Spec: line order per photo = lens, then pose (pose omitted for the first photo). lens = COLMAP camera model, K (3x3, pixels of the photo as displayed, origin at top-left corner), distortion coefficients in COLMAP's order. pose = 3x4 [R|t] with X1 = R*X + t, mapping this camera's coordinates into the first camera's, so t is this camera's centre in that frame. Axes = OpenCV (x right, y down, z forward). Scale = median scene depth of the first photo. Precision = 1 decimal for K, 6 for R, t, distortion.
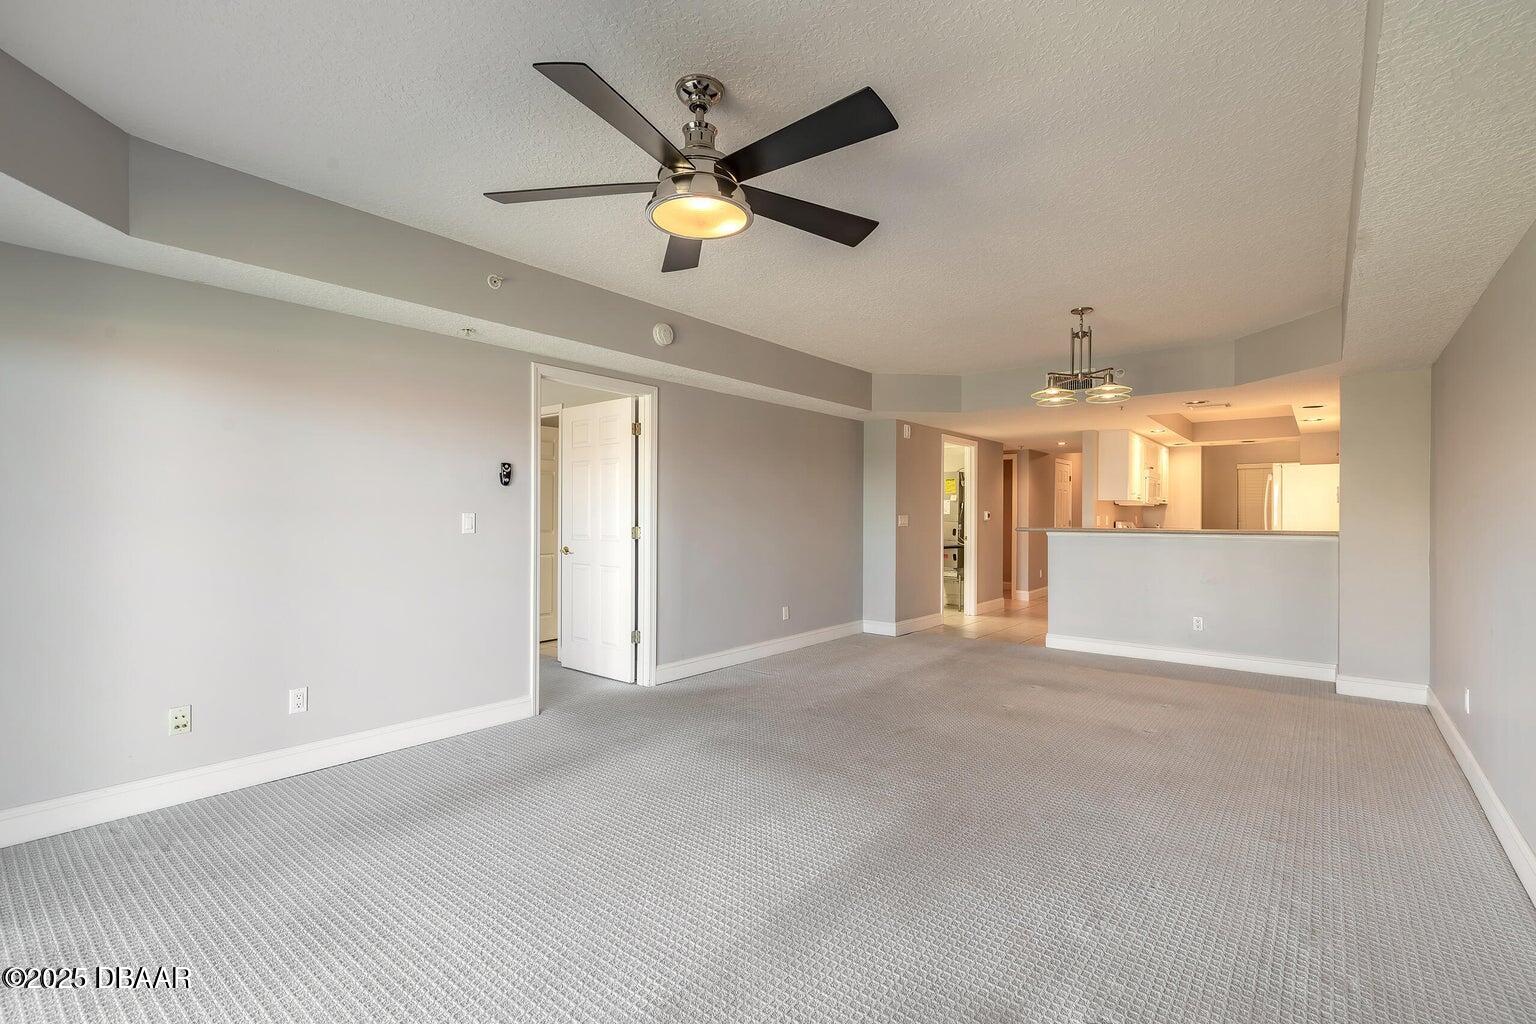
lens RADIAL K [[691.4, 0, 772.3], [0, 691.4, 515.6], [0, 0, 1]] dist [0.002233, -0.000068]
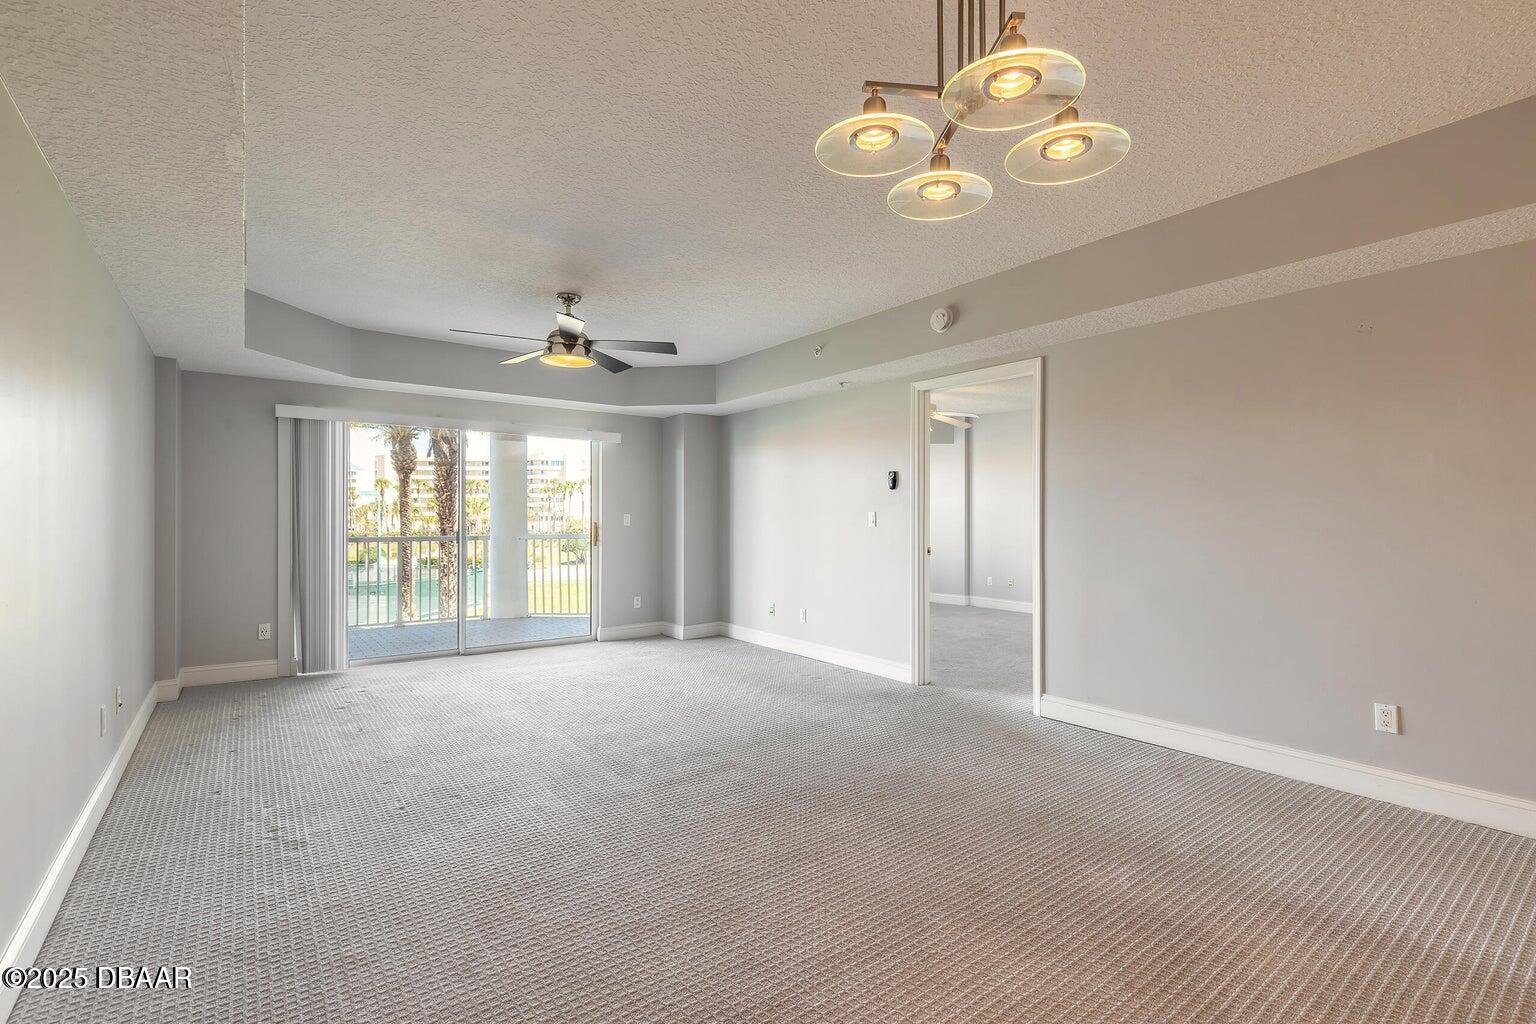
lens RADIAL K [[691.4, 0, 765.4], [0, 691.4, 510.4], [0, 0, 1]] dist [0.002233, -0.000068]
pose [[-0.254960, -0.004128, -0.966943, 0.842587], [0.009336, 0.999934, -0.006731, 0.000648], [0.966906, -0.010744, -0.254905, 1.045443]]
